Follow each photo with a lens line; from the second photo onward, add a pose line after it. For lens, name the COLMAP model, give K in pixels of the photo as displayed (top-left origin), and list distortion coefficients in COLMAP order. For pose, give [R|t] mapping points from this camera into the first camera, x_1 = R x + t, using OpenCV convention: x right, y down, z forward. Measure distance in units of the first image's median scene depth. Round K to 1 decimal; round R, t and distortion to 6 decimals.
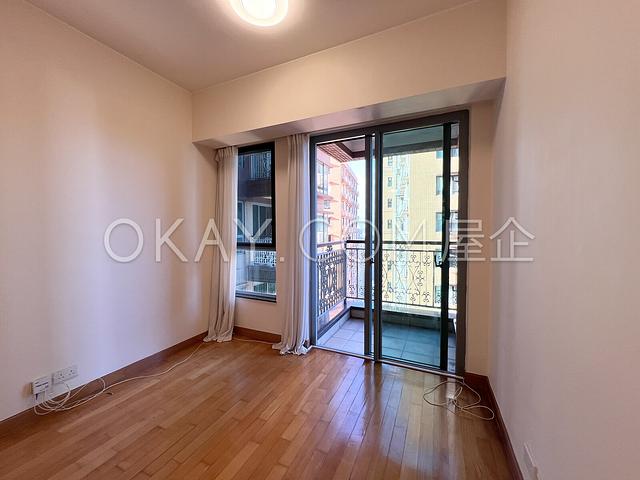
lens RADIAL K [[257.6, 0, 315.0], [0, 257.6, 230.9], [0, 0, 1]] dist [0.001739, 0.000171]
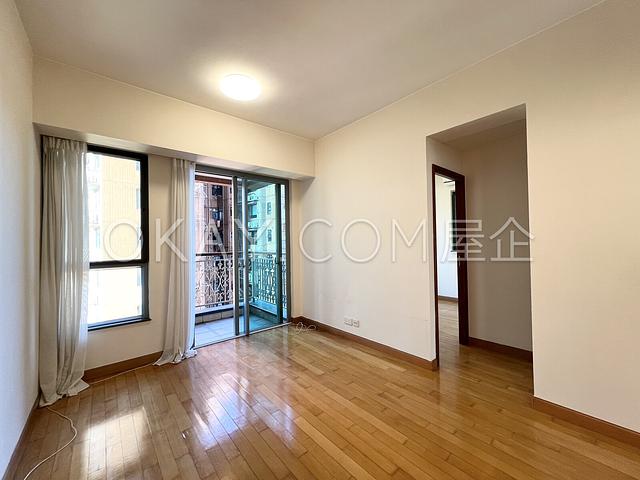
lens RADIAL K [[255.1, 0, 318.6], [0, 255.1, 241.5], [0, 0, 1]] dist [0.001487, 0.000055]
pose [[0.411101, -0.002221, 0.911587, -0.785399], [0.013255, 0.999906, -0.003541, -0.010577], [-0.911494, 0.013539, 0.411092, 0.026527]]
